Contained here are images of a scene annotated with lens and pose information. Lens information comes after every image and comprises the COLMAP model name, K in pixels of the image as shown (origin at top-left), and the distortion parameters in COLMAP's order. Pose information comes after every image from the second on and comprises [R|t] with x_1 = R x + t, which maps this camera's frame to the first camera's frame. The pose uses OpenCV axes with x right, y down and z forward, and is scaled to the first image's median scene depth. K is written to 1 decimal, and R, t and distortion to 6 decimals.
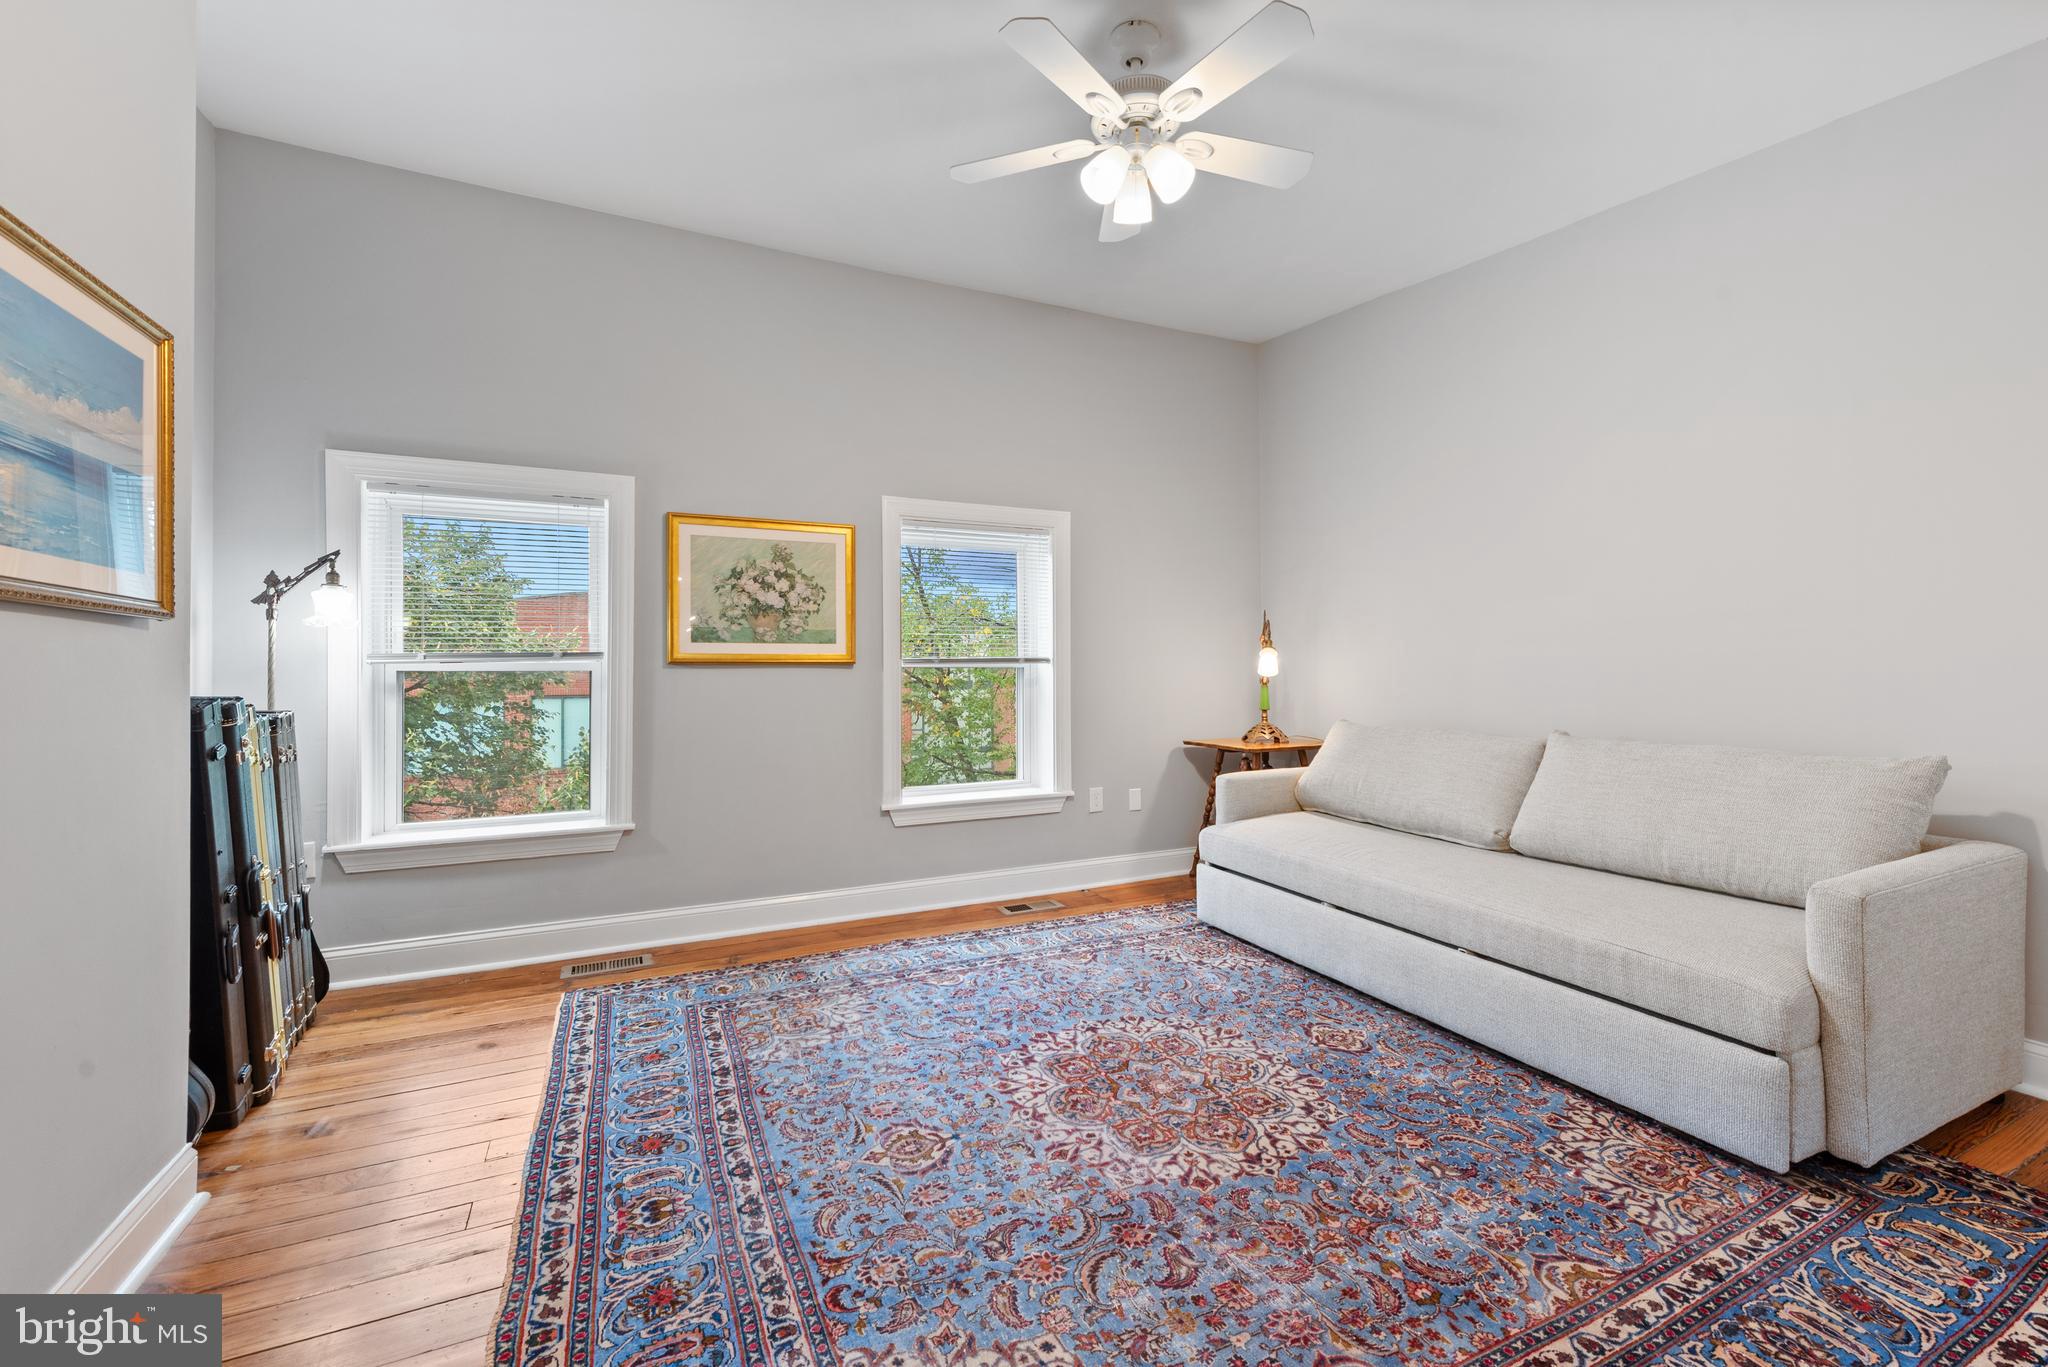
lens RADIAL K [[844.2, 0, 1020.0], [0, 844.2, 673.7], [0, 0, 1]] dist [0.018176, -0.008283]
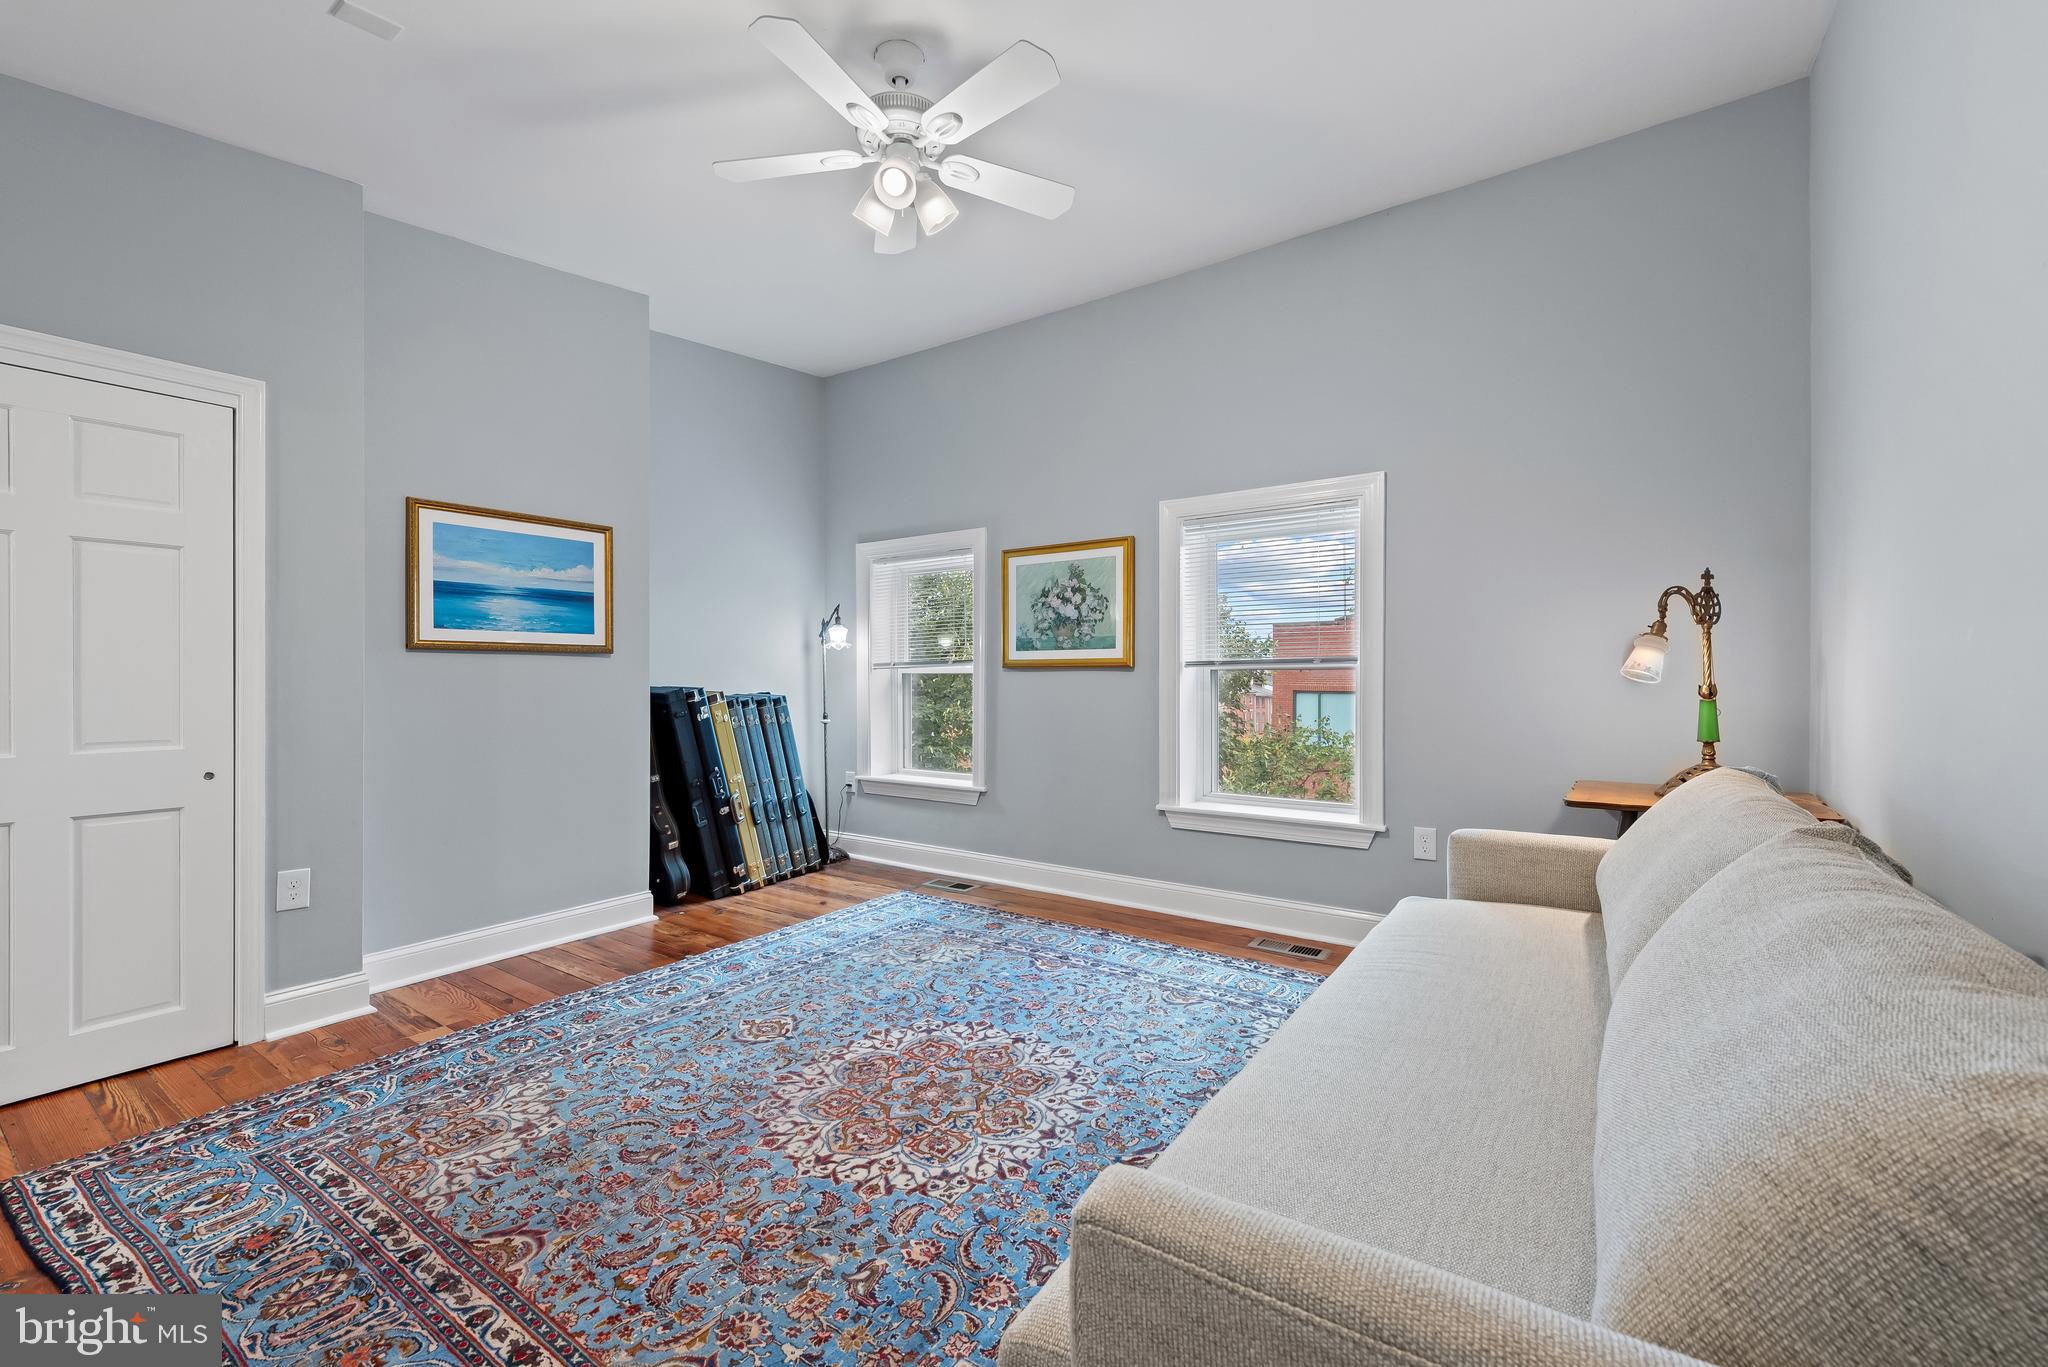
lens RADIAL K [[825.9, 0, 1024.0], [0, 825.9, 683.5], [0, 0, 1]] dist [0.015108, -0.000103]
pose [[0.499107, 0.012825, -0.866445, 0.924819], [0.000426, 0.999887, 0.015046, -0.009364], [0.866540, -0.007878, 0.499046, 0.532396]]
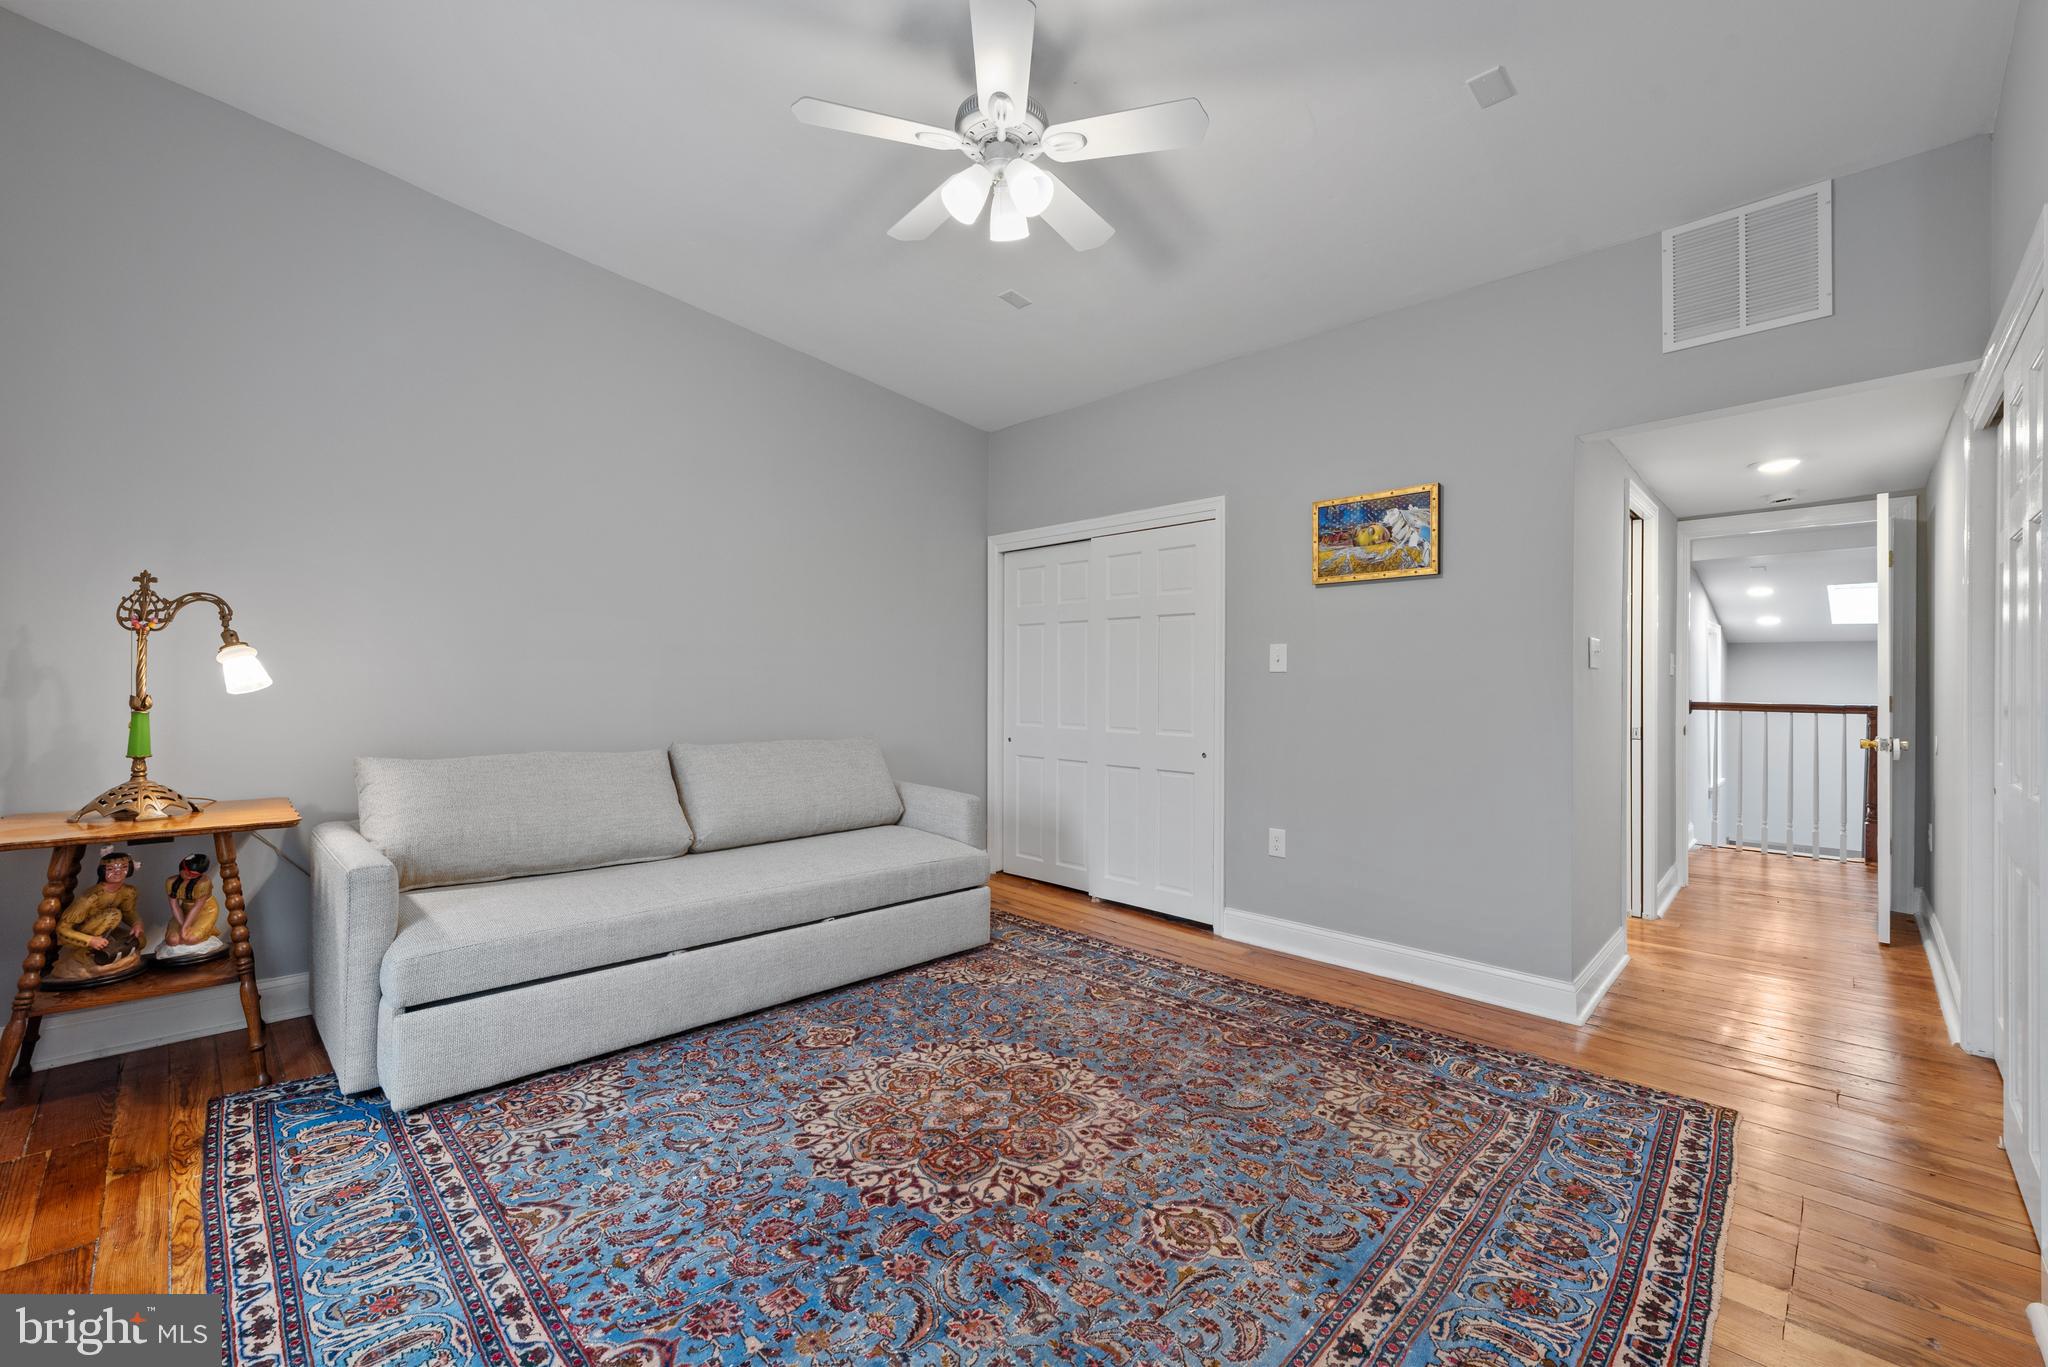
lens RADIAL K [[844.2, 0, 1020.0], [0, 844.2, 673.7], [0, 0, 1]] dist [0.018176, -0.008283]
pose [[-0.345699, 0.014420, 0.938235, -0.693092], [-0.005635, 0.999832, -0.017443, -0.006214], [-0.938328, -0.011317, -0.345560, 1.128192]]
